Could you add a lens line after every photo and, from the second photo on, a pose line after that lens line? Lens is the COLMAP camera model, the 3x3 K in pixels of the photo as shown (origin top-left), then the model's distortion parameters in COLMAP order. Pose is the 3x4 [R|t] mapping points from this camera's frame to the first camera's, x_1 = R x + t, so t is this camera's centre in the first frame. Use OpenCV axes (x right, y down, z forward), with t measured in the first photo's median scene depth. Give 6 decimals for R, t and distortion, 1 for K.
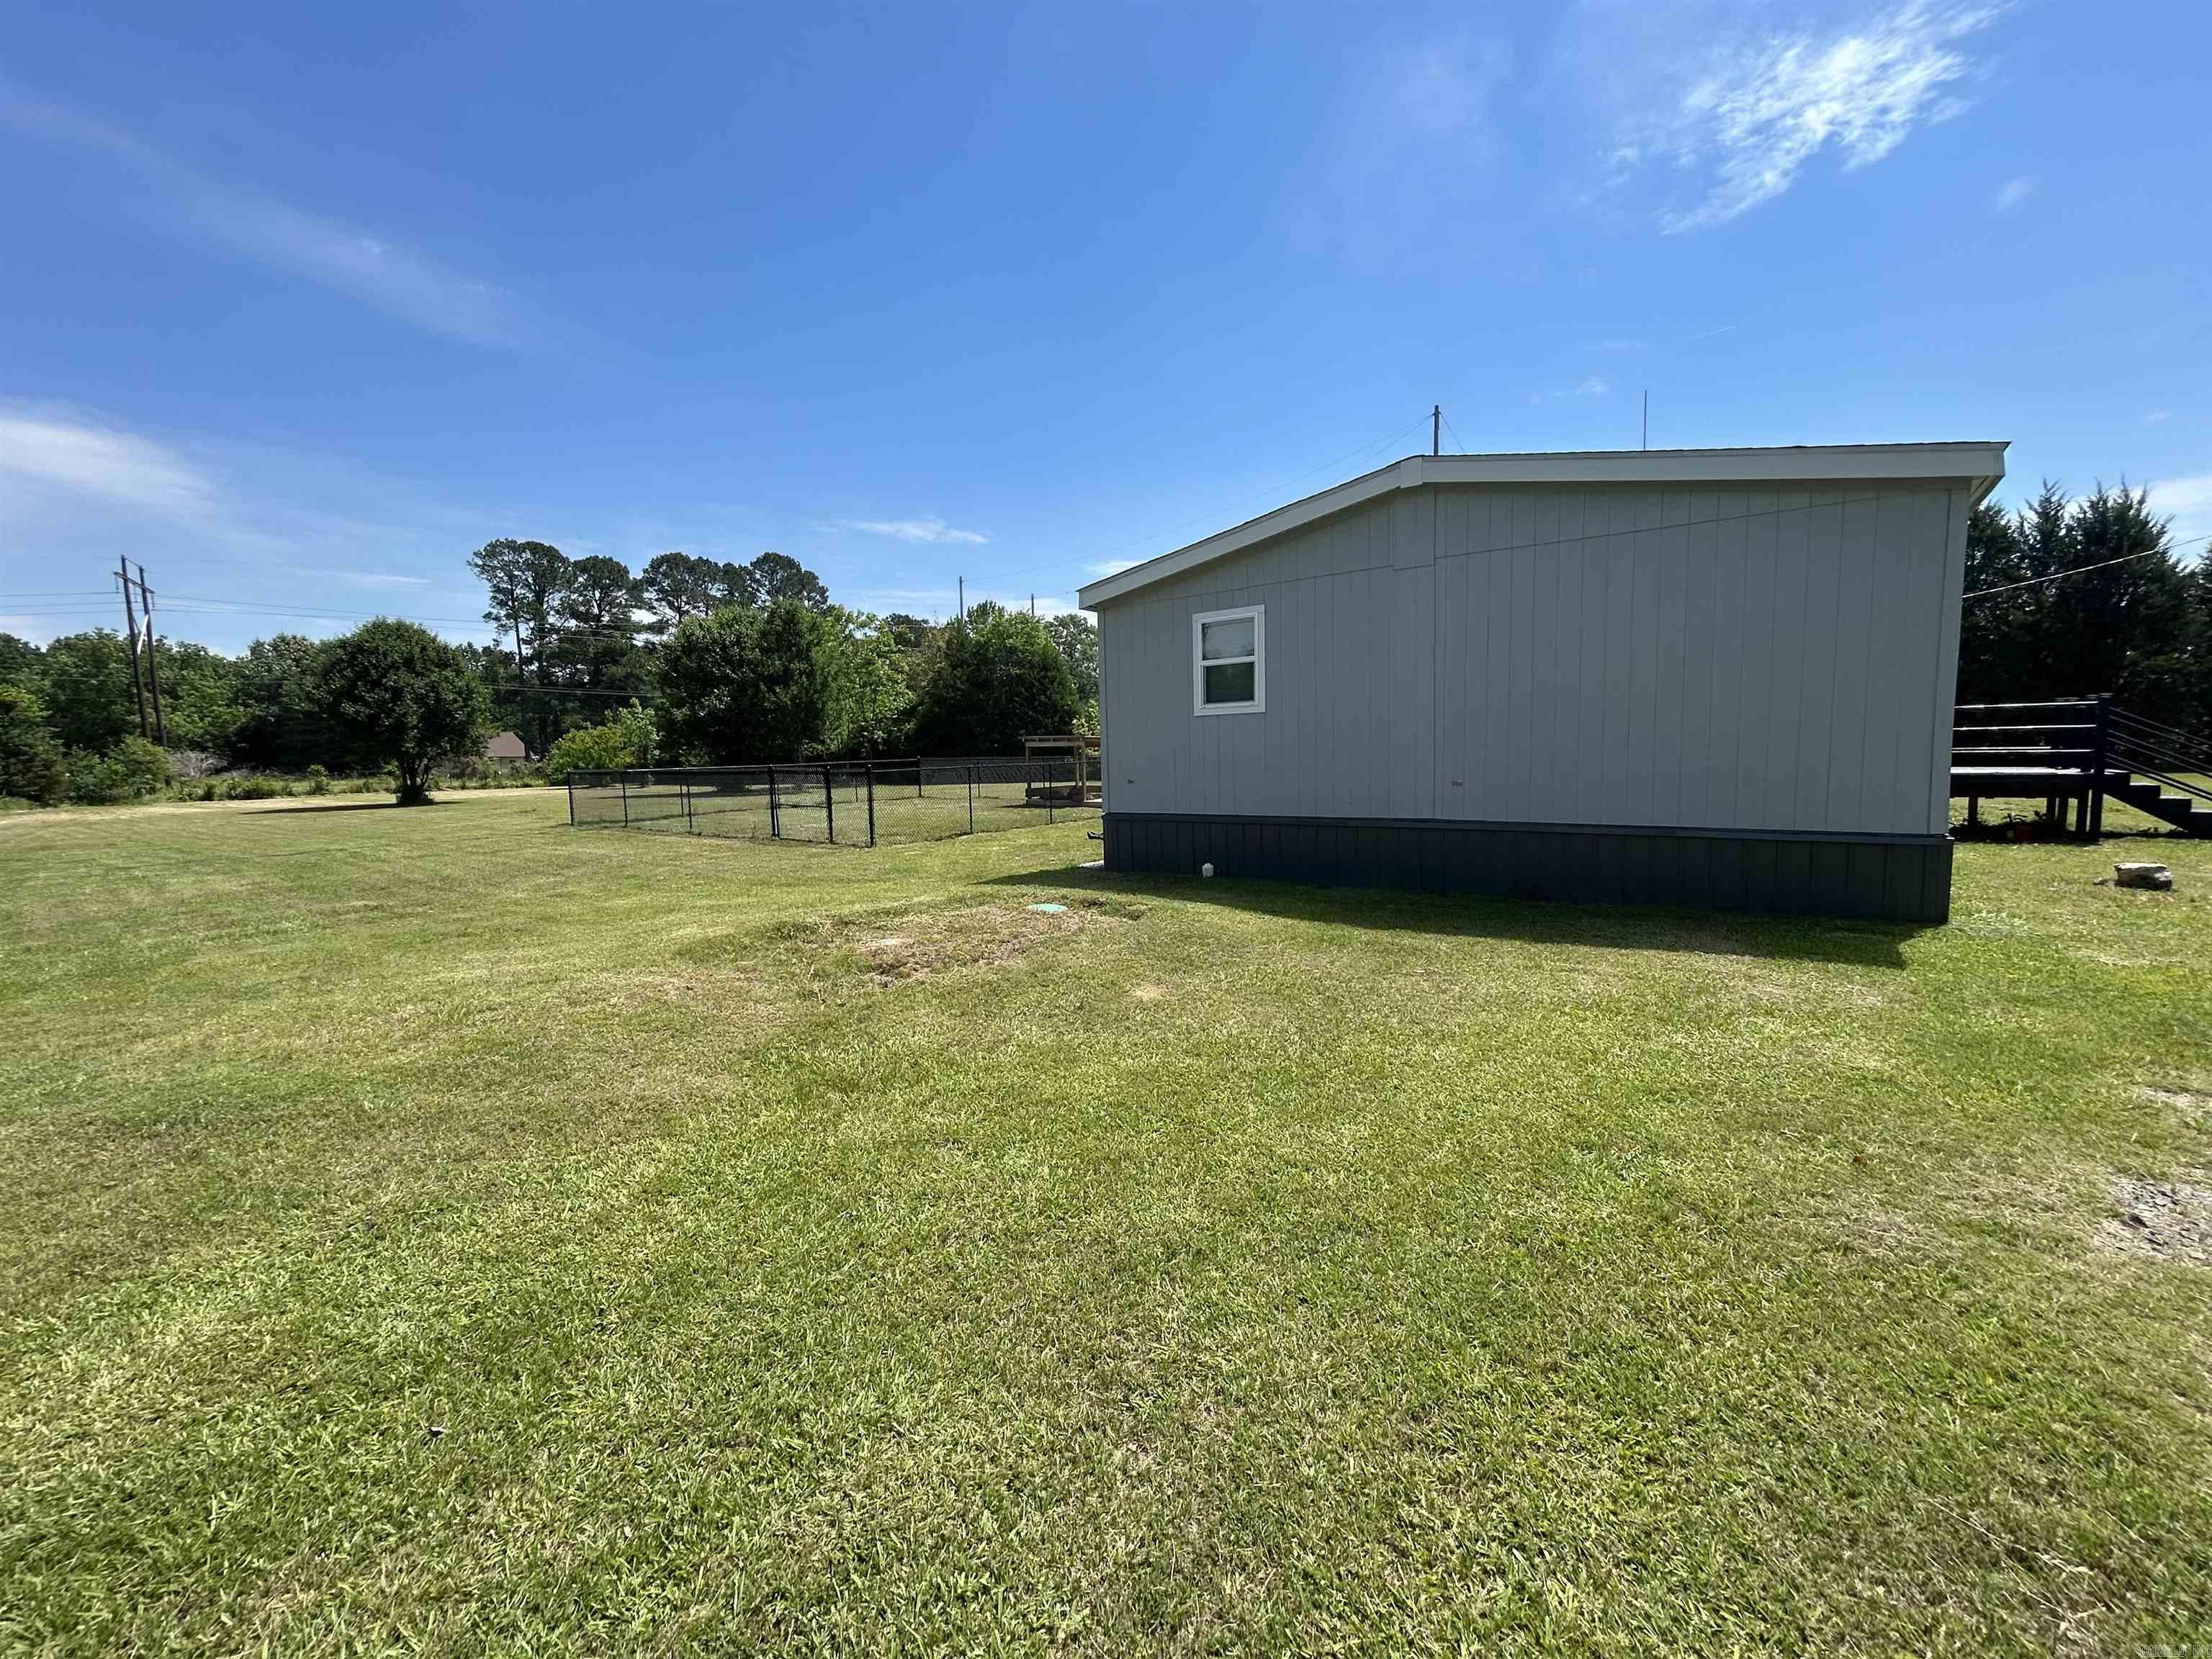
lens RADIAL K [[895.5, 0, 1114.3], [0, 895.5, 827.2], [0, 0, 1]] dist [0.001693, 0.000338]
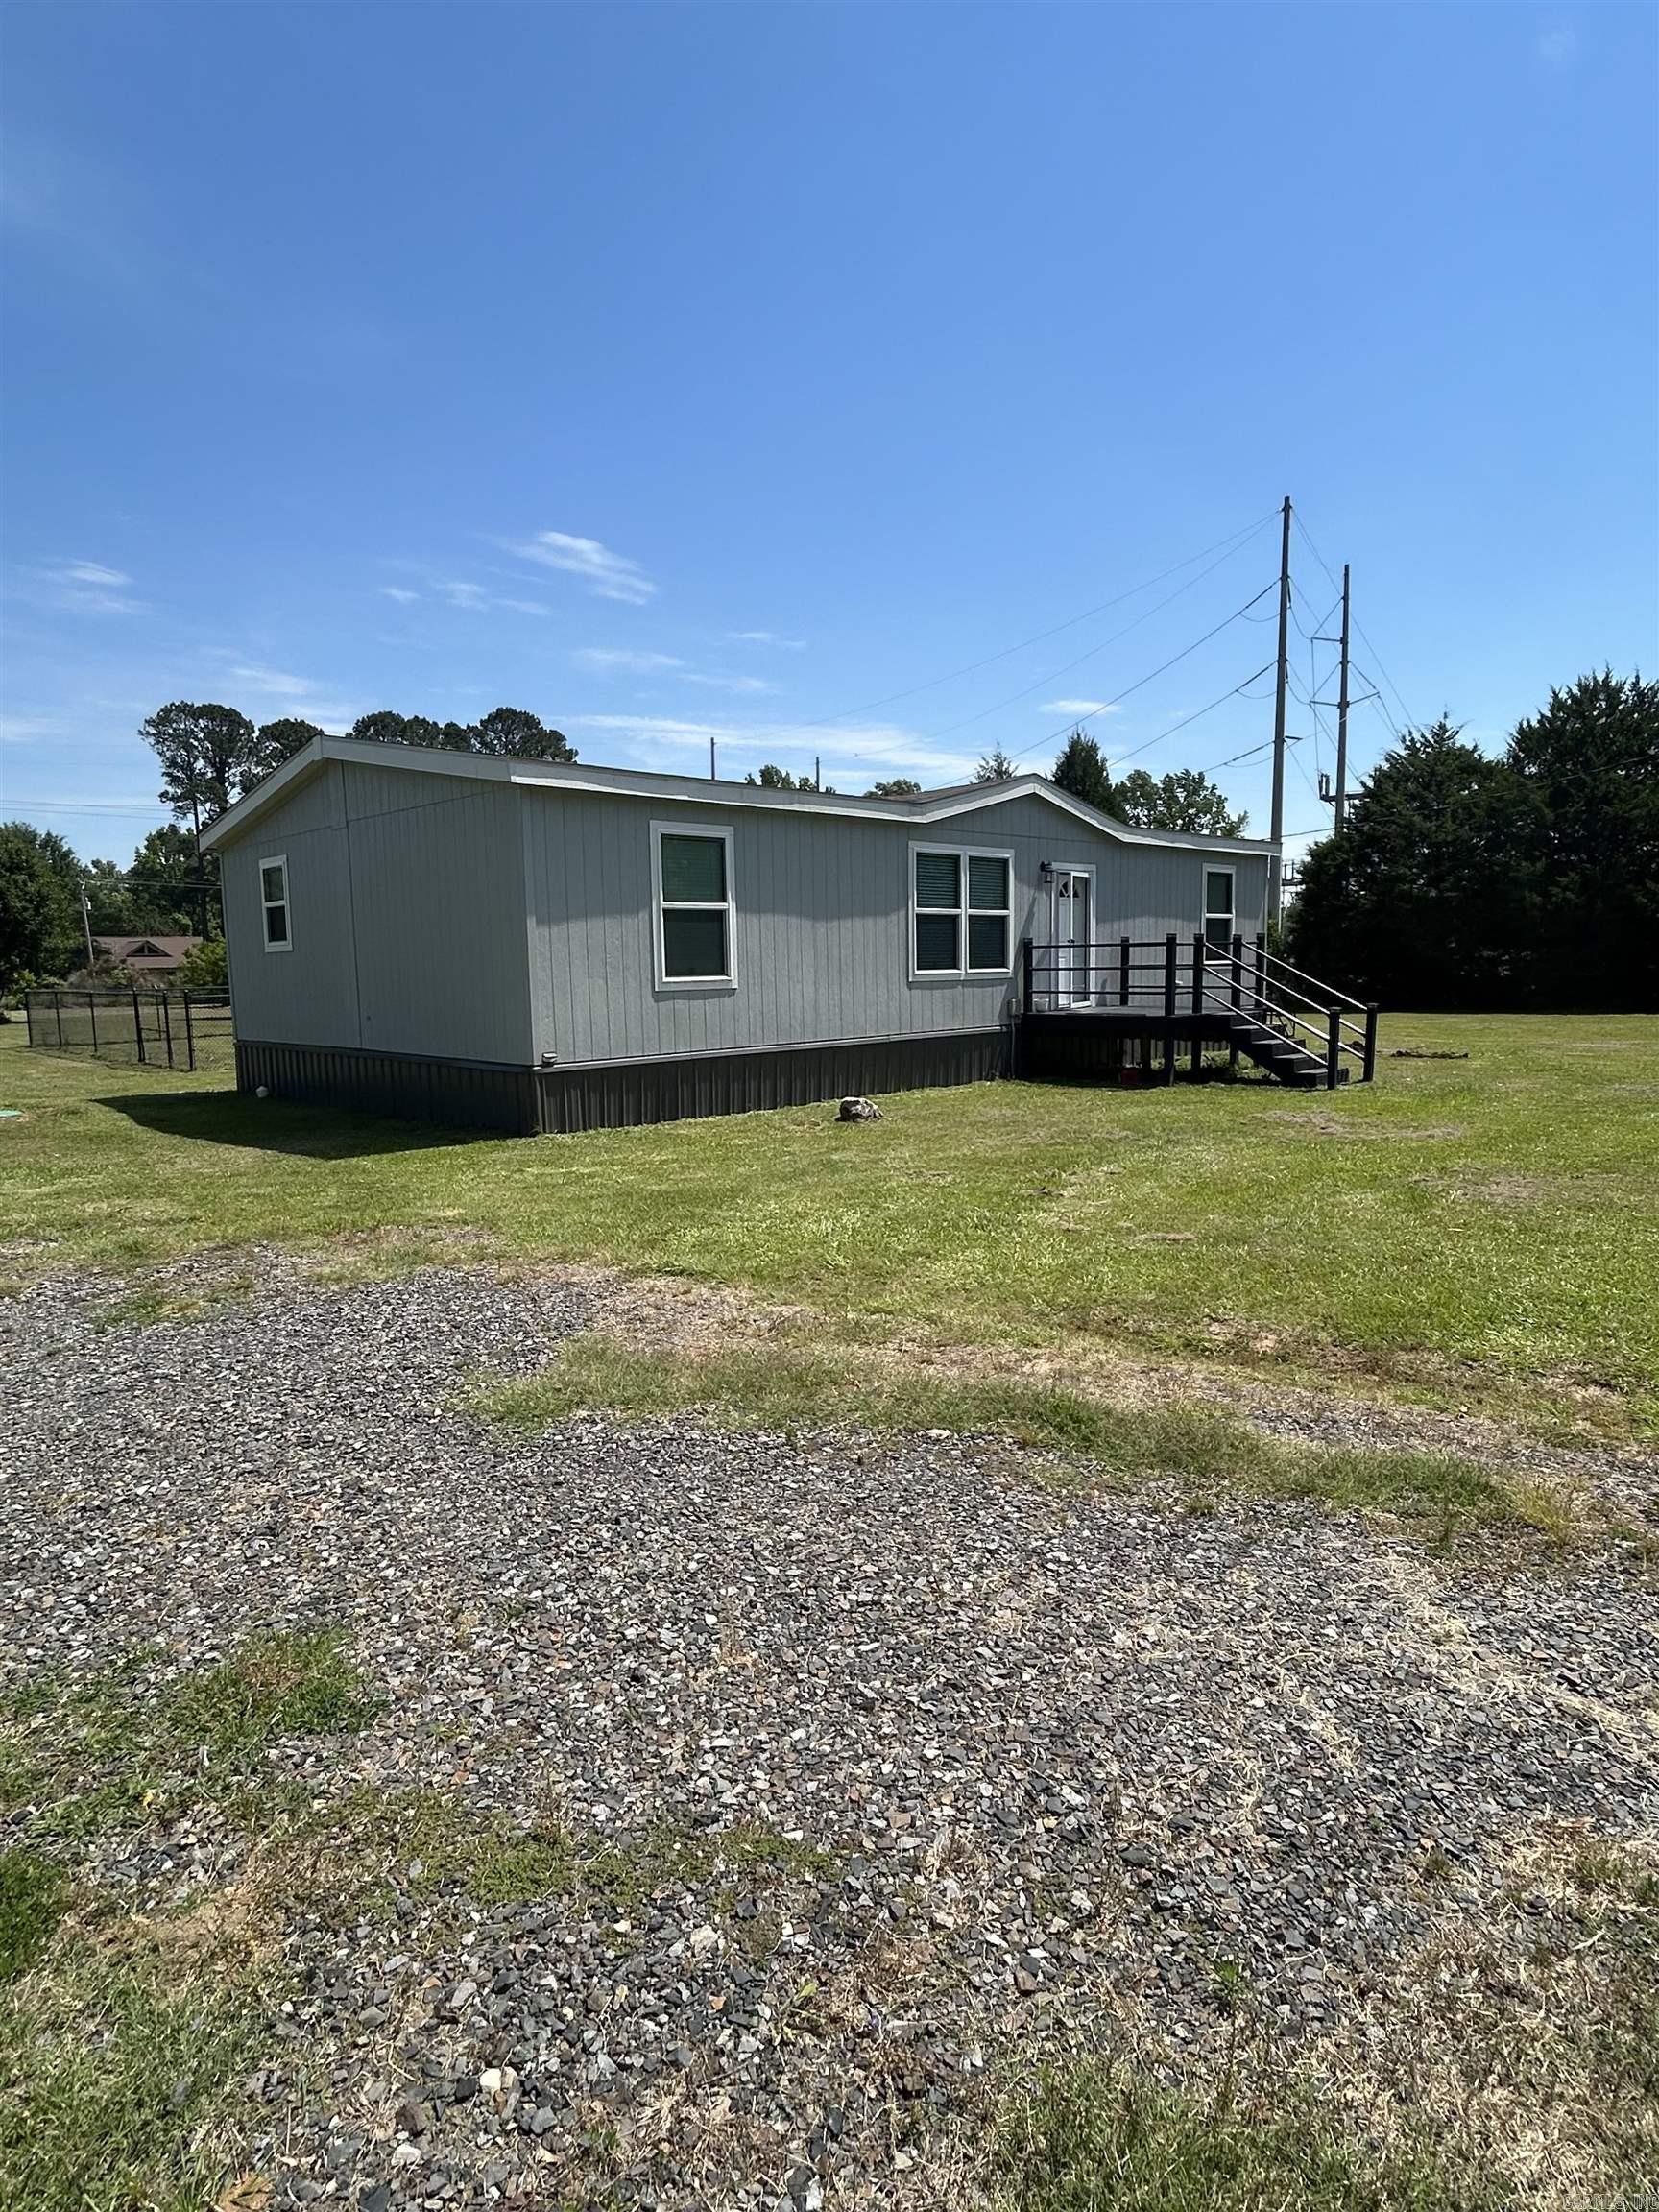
lens RADIAL K [[1228.3, 0, 829.5], [0, 1228.3, 1106.0], [0, 0, 1]] dist [-0.005883, -0.000473]
pose [[0.988506, 0.024812, -0.149134, 0.086122], [-0.020137, 0.999260, 0.032781, 0.000070], [0.149837, -0.029401, 0.988273, -0.032848]]
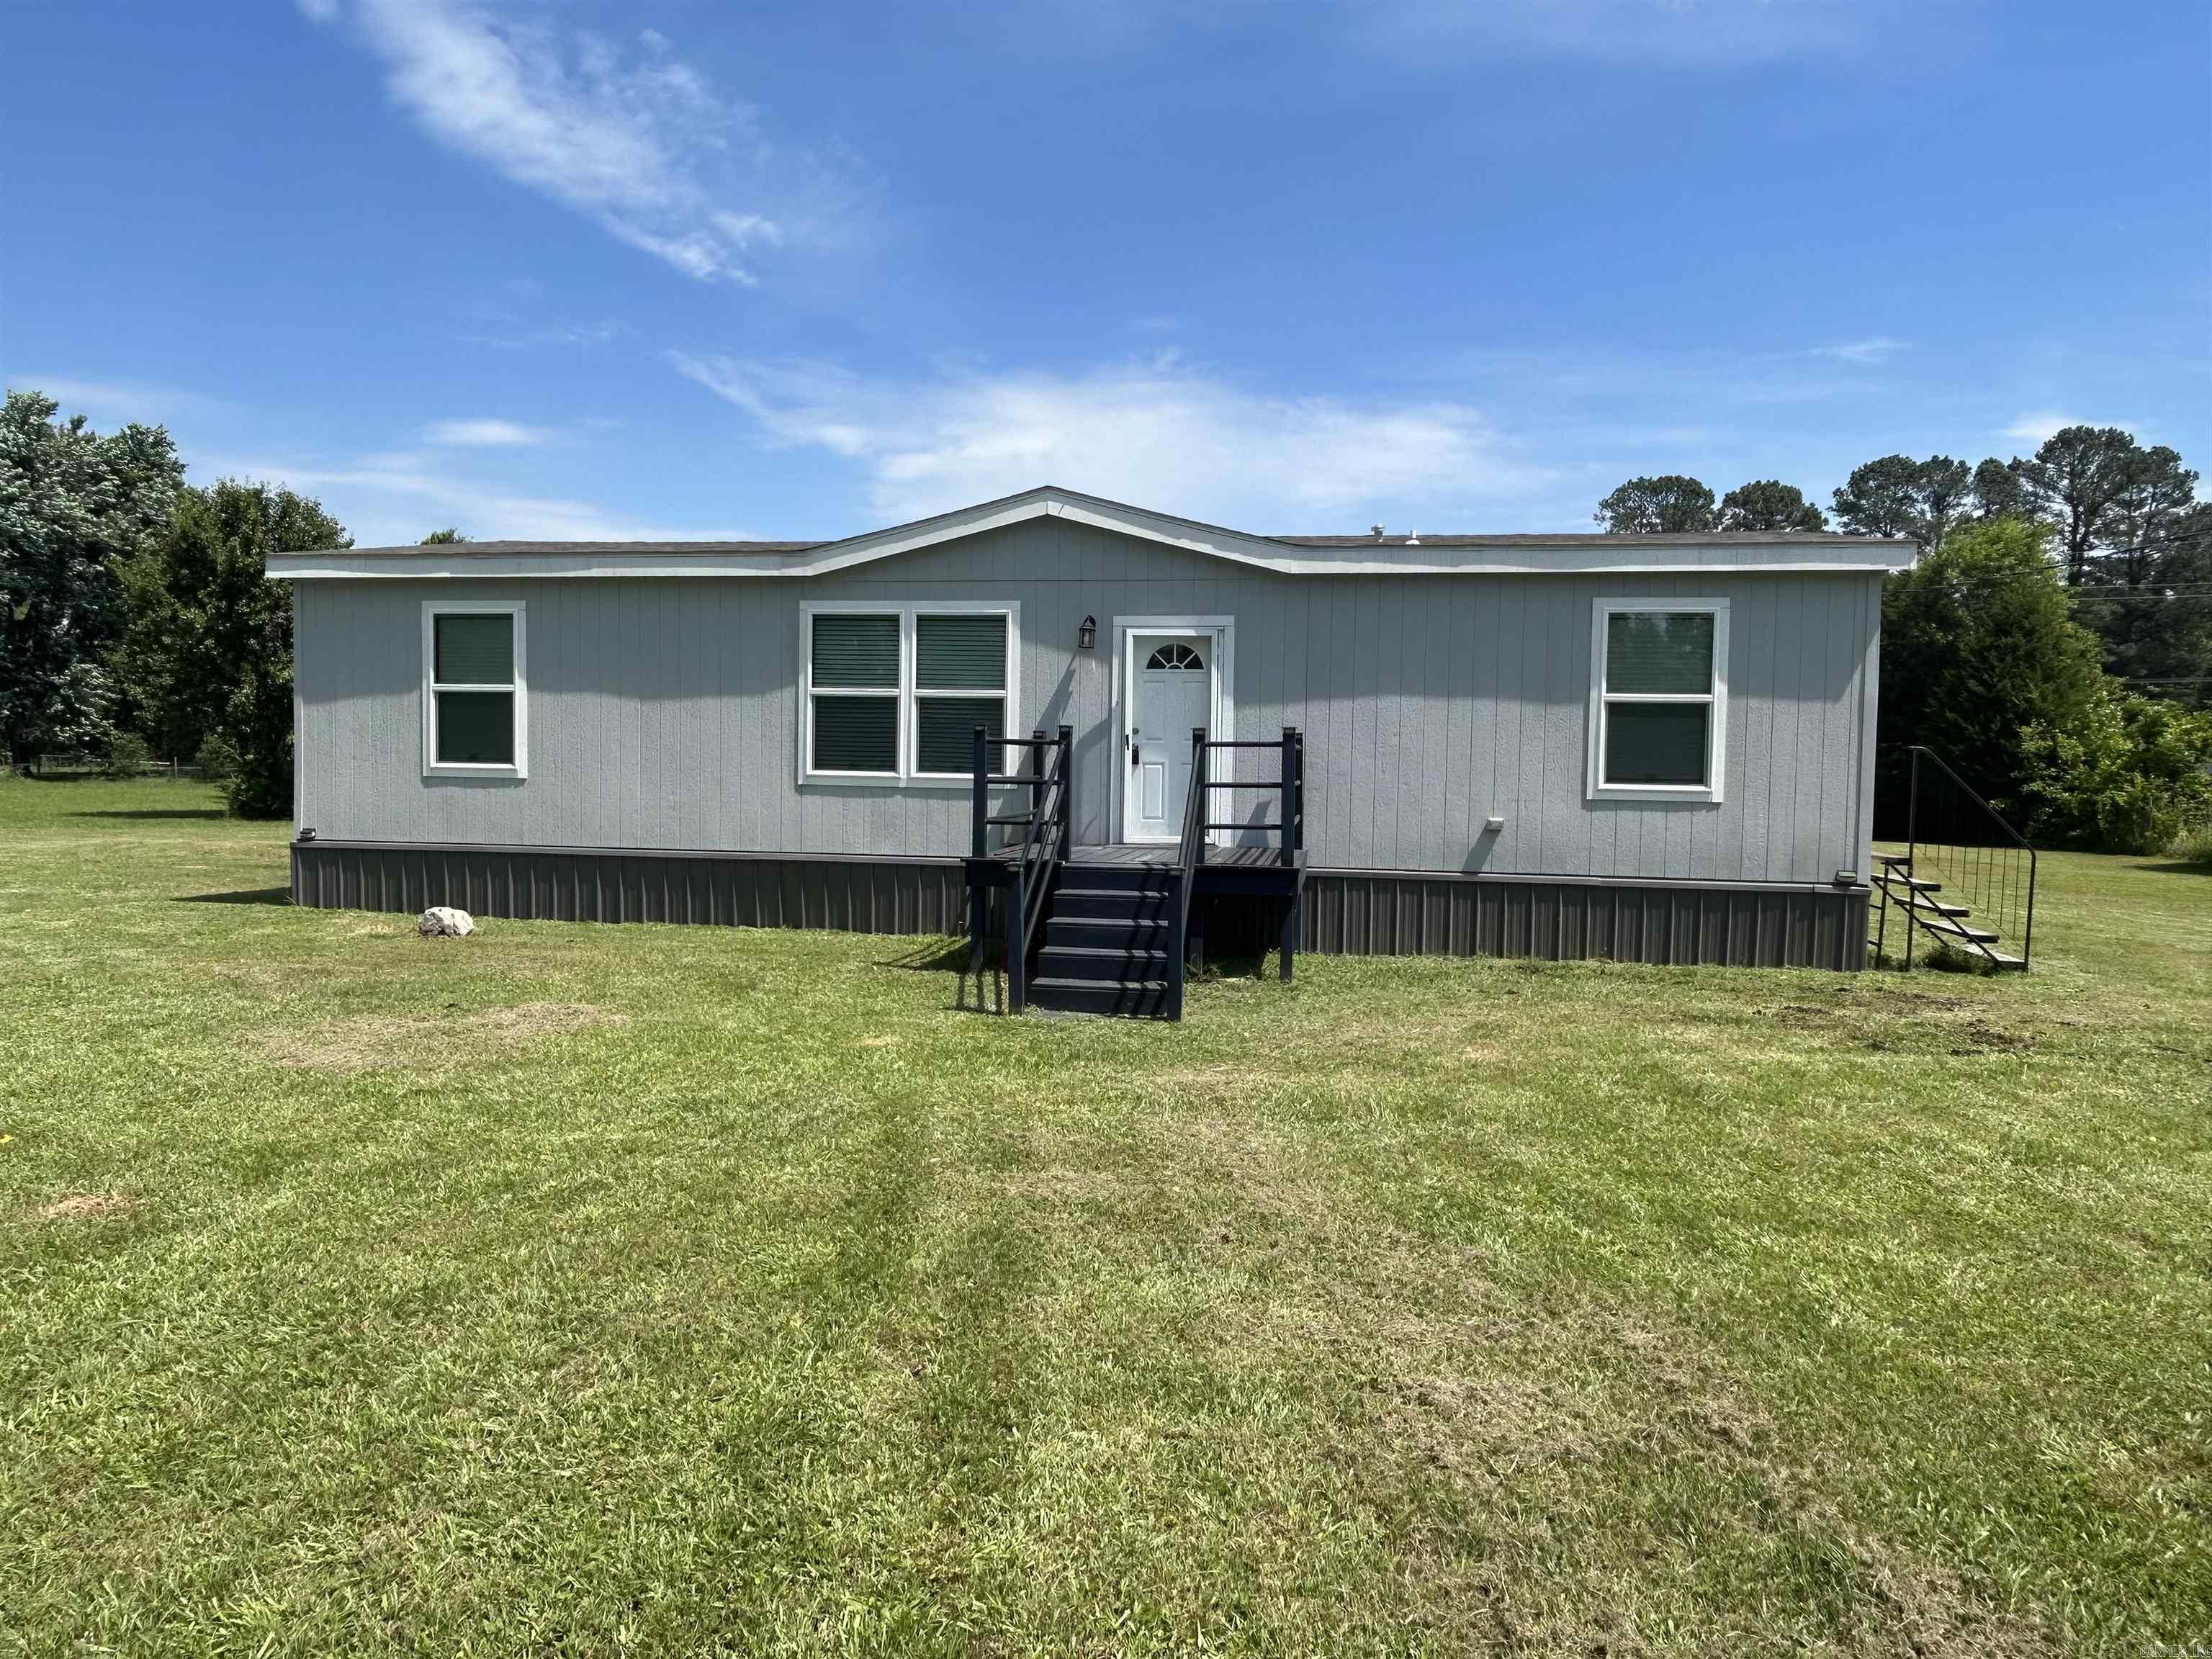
lens RADIAL K [[1409.4, 0, 1106.0], [0, 1409.4, 829.5], [0, 0, 1]] dist [-0.001201, -0.000140]
pose [[0.477989, 0.076620, -0.875018, 0.173720], [-0.108513, 0.993708, 0.027736, -0.009761], [0.871637, 0.081693, 0.483296, 0.052248]]
